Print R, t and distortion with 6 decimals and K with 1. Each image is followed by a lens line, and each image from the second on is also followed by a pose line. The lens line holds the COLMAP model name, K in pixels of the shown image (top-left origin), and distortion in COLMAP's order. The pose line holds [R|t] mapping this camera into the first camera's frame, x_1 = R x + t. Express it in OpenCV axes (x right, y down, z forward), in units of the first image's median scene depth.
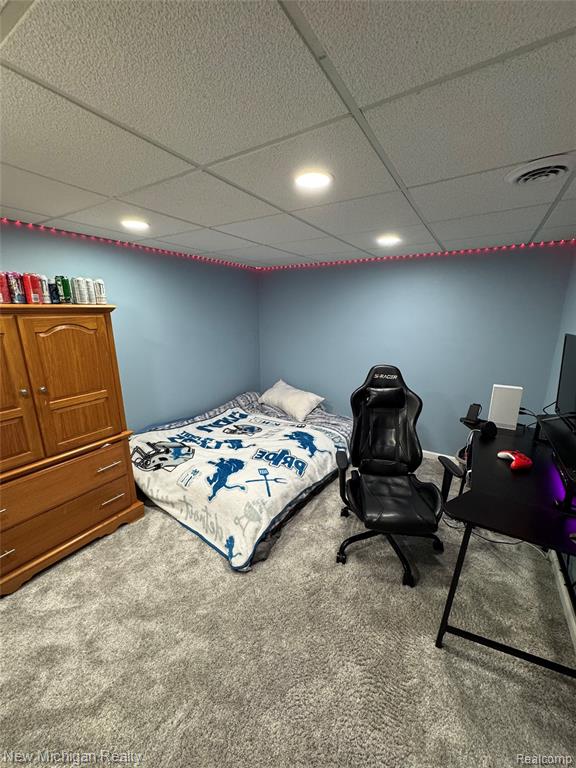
lens RADIAL K [[305.2, 0, 291.5], [0, 305.2, 383.4], [0, 0, 1]] dist [0.001341, 0.000103]
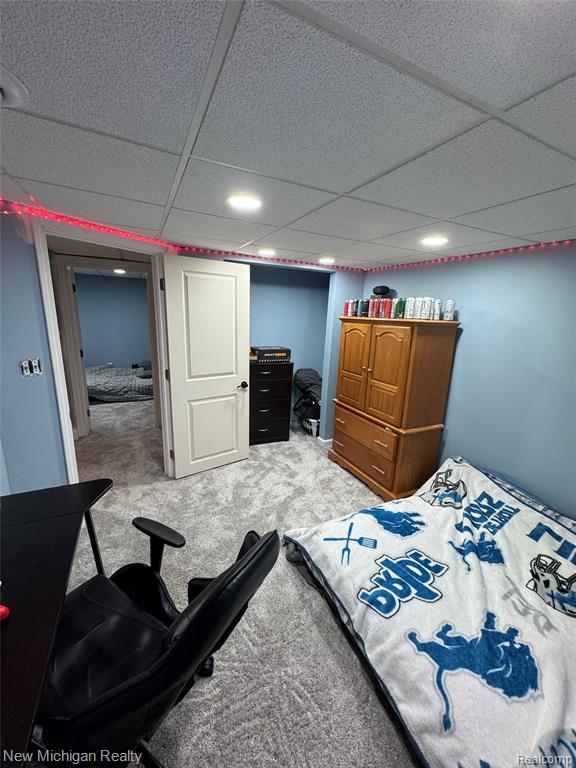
lens RADIAL K [[305.2, 0, 291.5], [0, 305.2, 390.4], [0, 0, 1]] dist [0.001341, 0.000103]
pose [[-0.538162, 0.178542, -0.823714, 0.500757], [-0.236749, 0.905936, 0.351041, -0.234769], [0.808908, 0.383930, -0.445271, 0.951438]]
